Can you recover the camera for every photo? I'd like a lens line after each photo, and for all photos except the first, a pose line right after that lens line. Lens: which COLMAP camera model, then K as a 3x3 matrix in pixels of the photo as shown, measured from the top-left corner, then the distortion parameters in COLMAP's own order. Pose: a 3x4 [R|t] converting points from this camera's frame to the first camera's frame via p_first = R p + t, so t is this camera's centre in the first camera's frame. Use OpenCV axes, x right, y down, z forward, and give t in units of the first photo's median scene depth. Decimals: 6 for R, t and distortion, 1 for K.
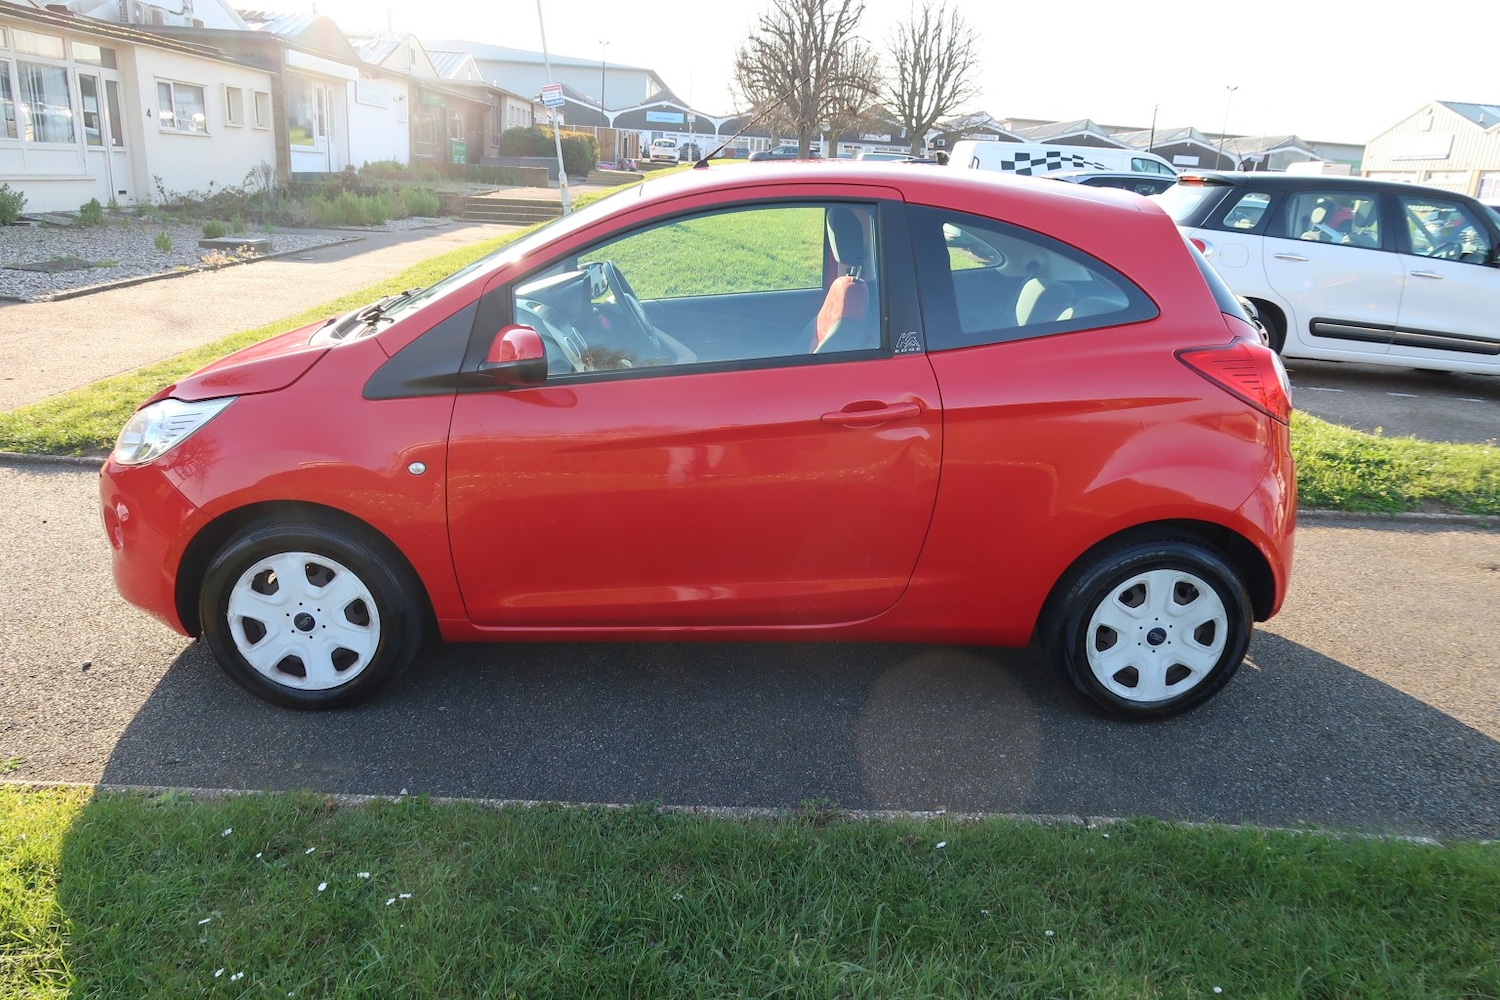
lens RADIAL K [[1051.4, 0, 748.0], [0, 1051.4, 511.5], [0, 0, 1]] dist [-0.027527, 0.011974]
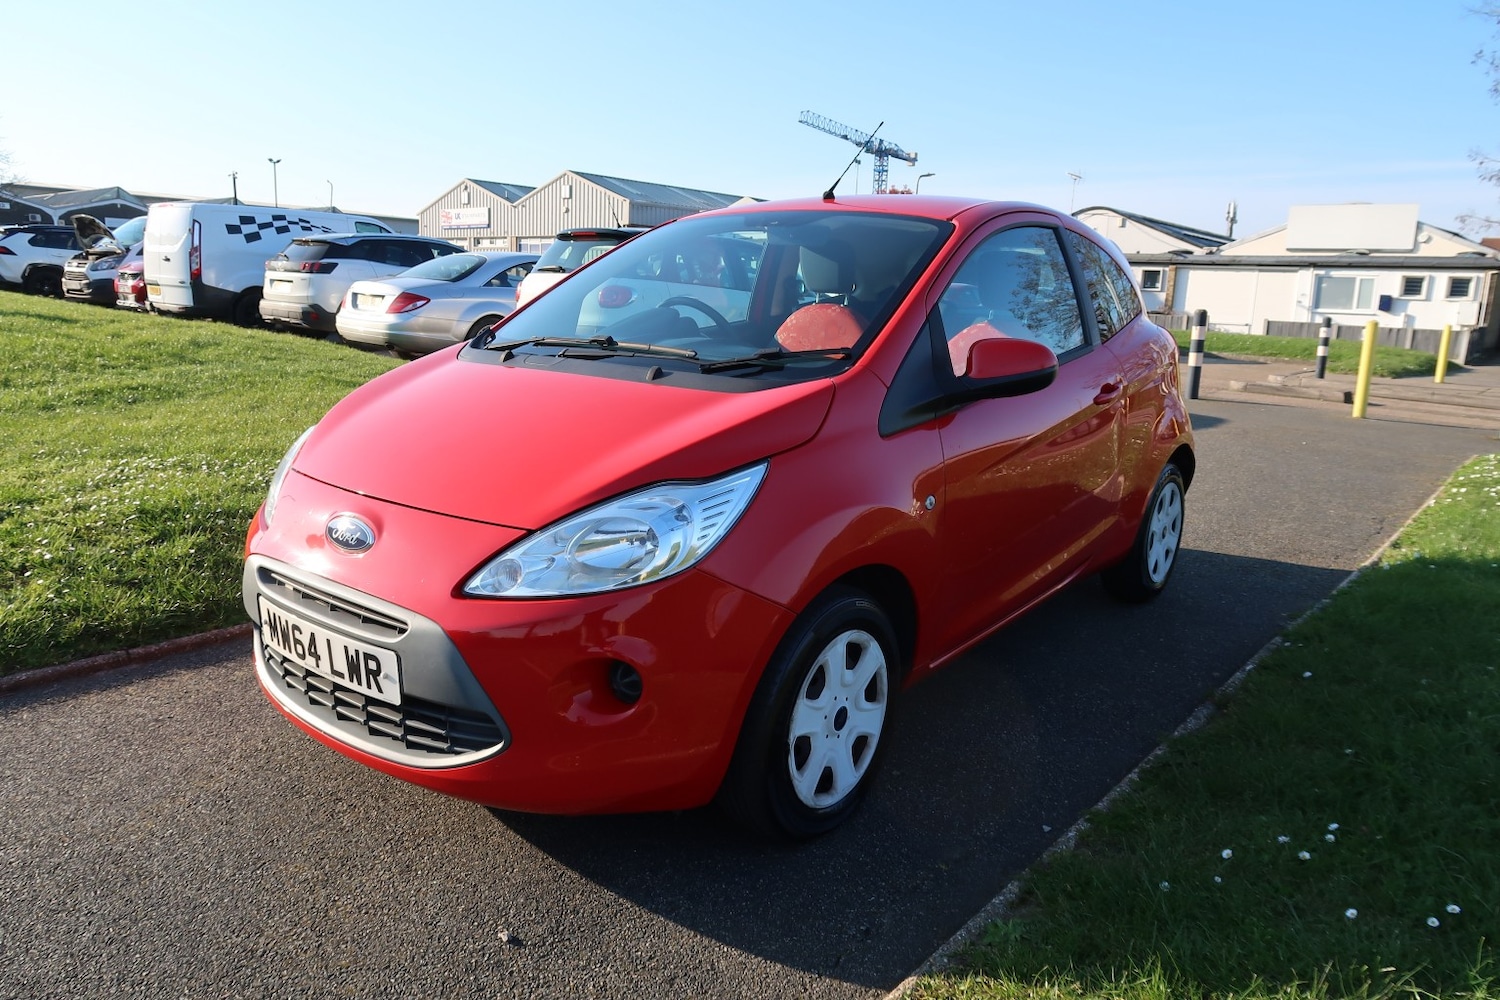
lens RADIAL K [[1051.4, 0, 749.2], [0, 1051.4, 497.3], [0, 0, 1]] dist [-0.027527, 0.011974]
pose [[0.649927, -0.182188, 0.737836, -0.182030], [0.237966, 0.970807, 0.030100, -0.018275], [-0.721780, 0.156017, 0.674308, 0.081385]]
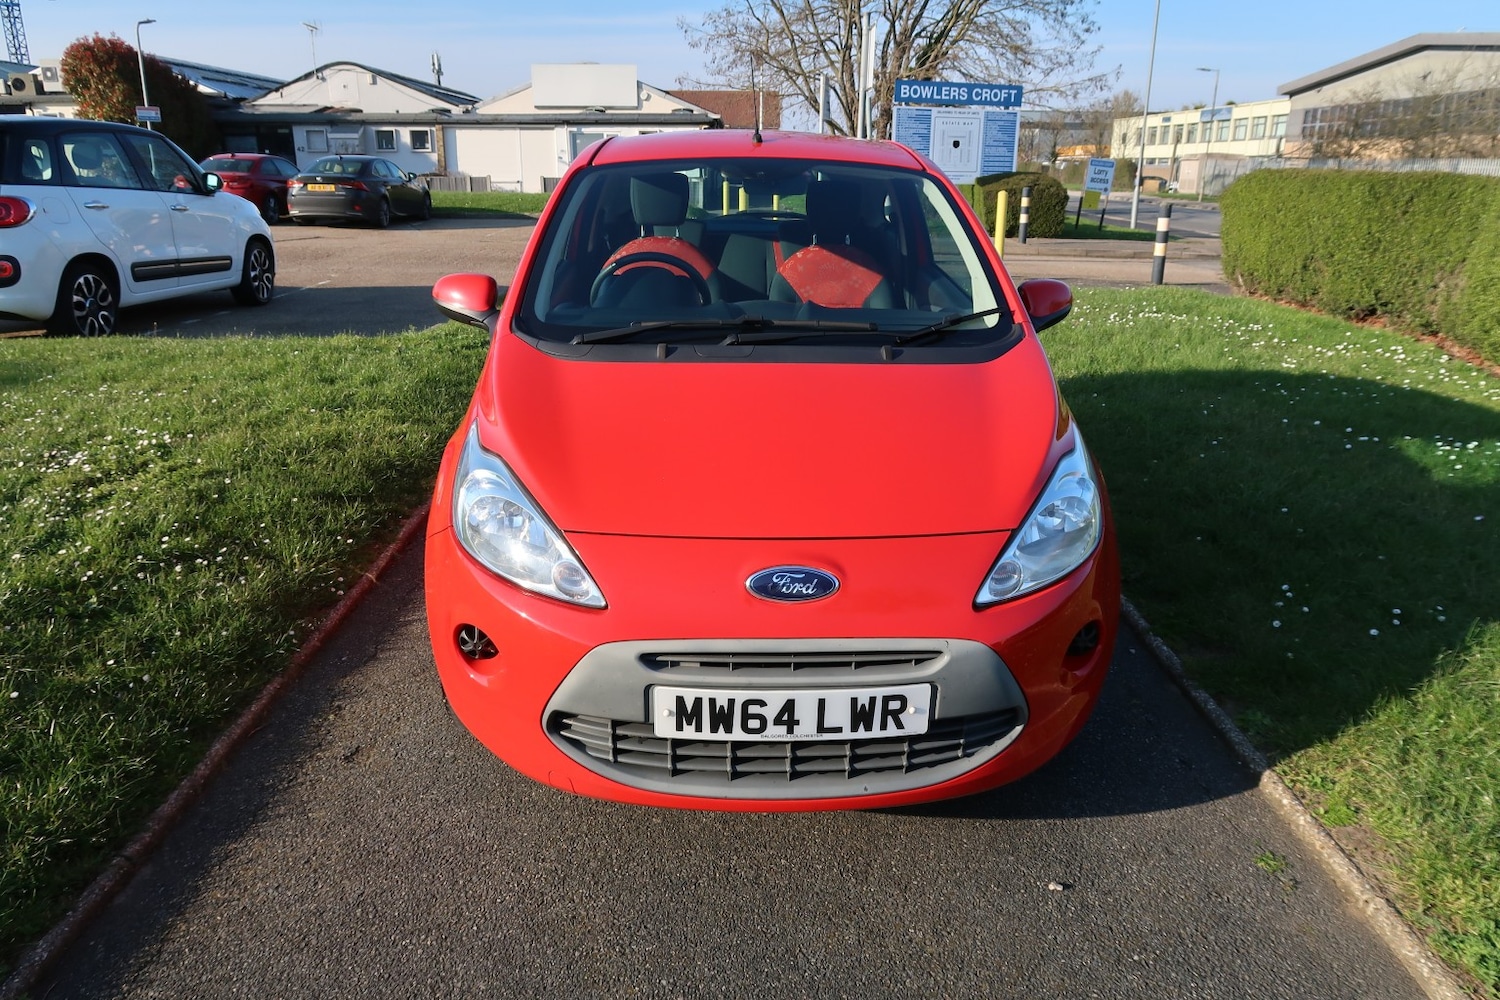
lens RADIAL K [[1051.4, 0, 746.6], [0, 1051.4, 498.5], [0, 0, 1]] dist [-0.027527, 0.011974]
pose [[-0.002057, -0.362982, 0.931794, -0.227460], [0.304504, 0.887318, 0.346328, -0.074856], [-0.952509, 0.284447, 0.108704, 0.199176]]
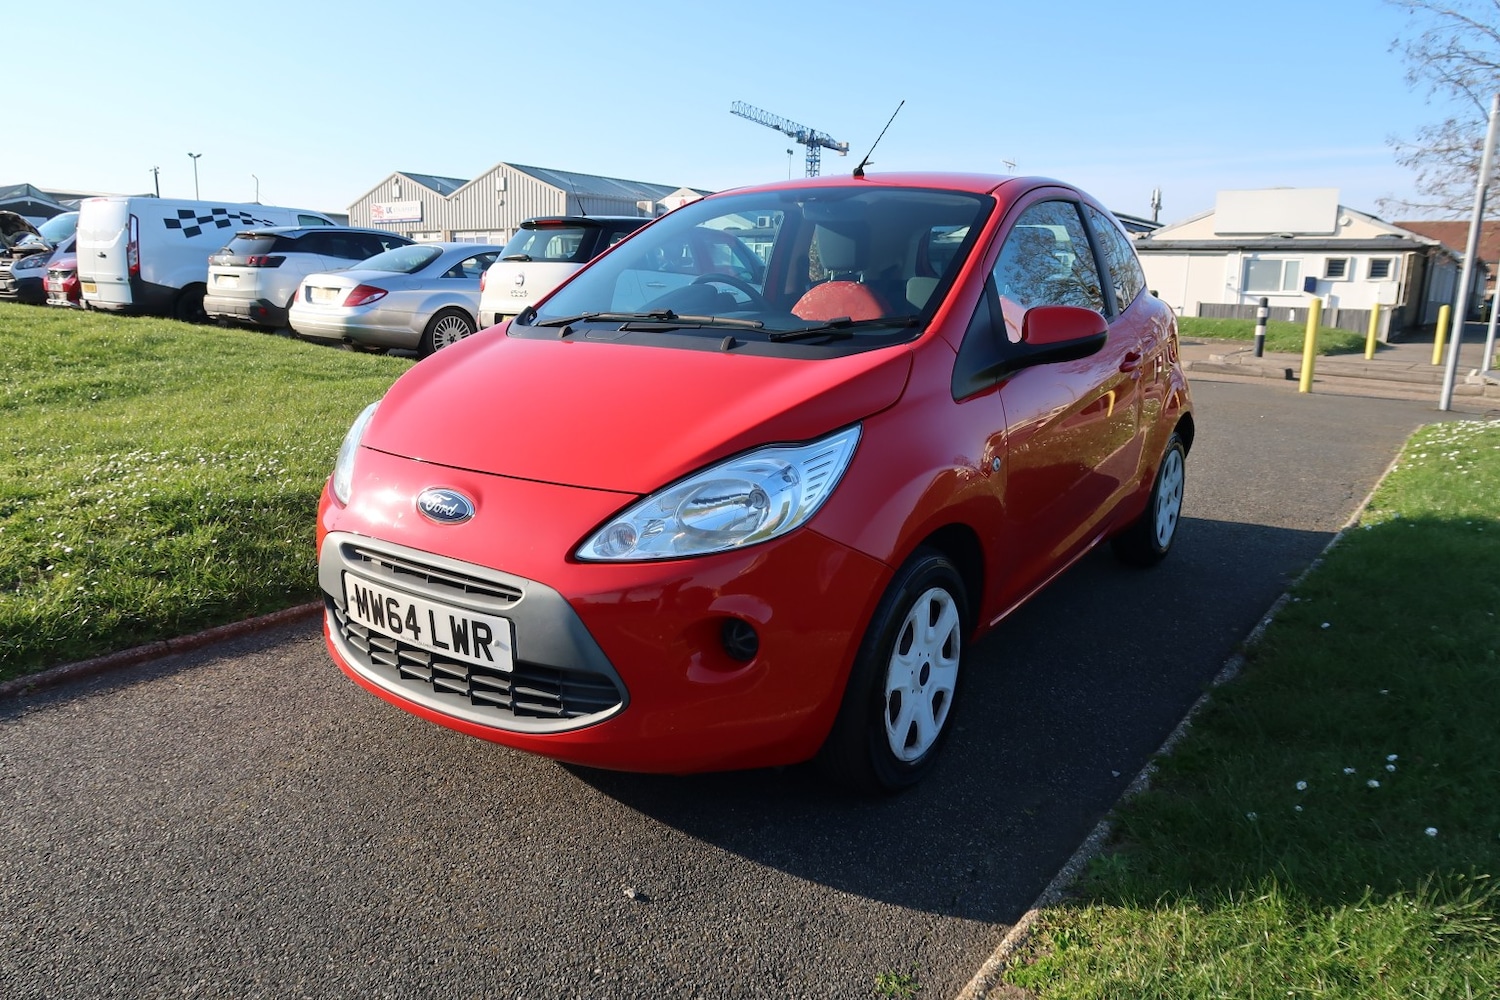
lens RADIAL K [[1051.4, 0, 748.5], [0, 1051.4, 498.0], [0, 0, 1]] dist [-0.027527, 0.011974]
pose [[0.600589, -0.204243, 0.773032, -0.197782], [0.260350, 0.964089, 0.052449, -0.019778], [-0.755983, 0.169758, 0.632196, 0.094783]]
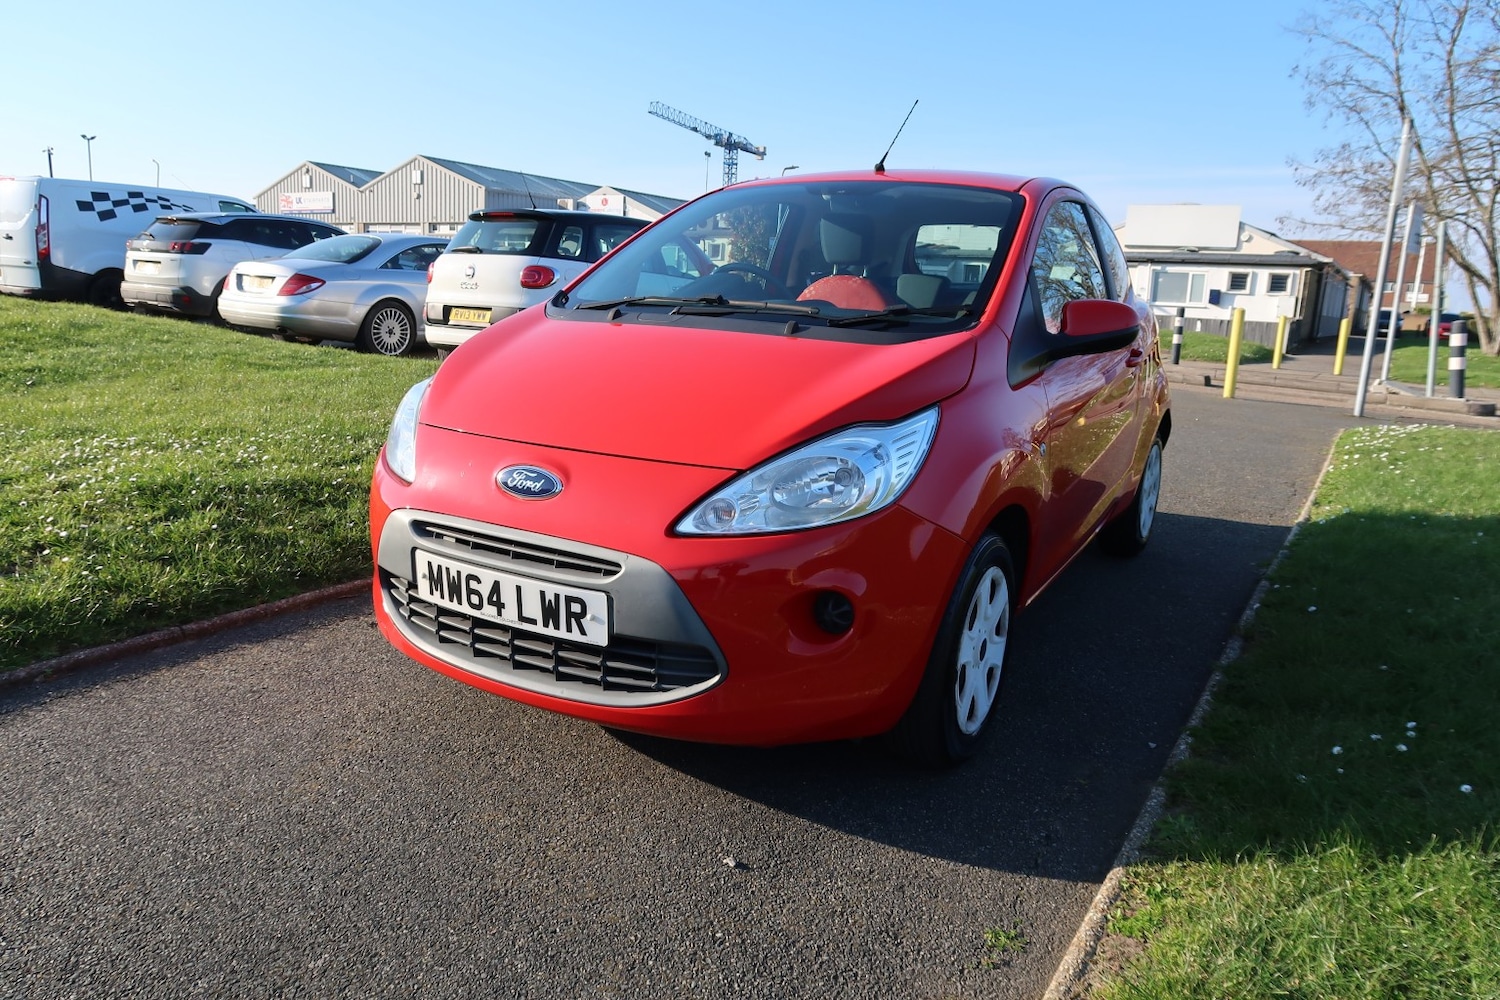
lens RADIAL K [[1051.4, 0, 748.3], [0, 1051.4, 497.6], [0, 0, 1]] dist [-0.027527, 0.011974]
pose [[0.534942, -0.198474, 0.821246, -0.213368], [0.248953, 0.965890, 0.071267, -0.022554], [-0.807378, 0.166328, 0.566106, 0.110968]]
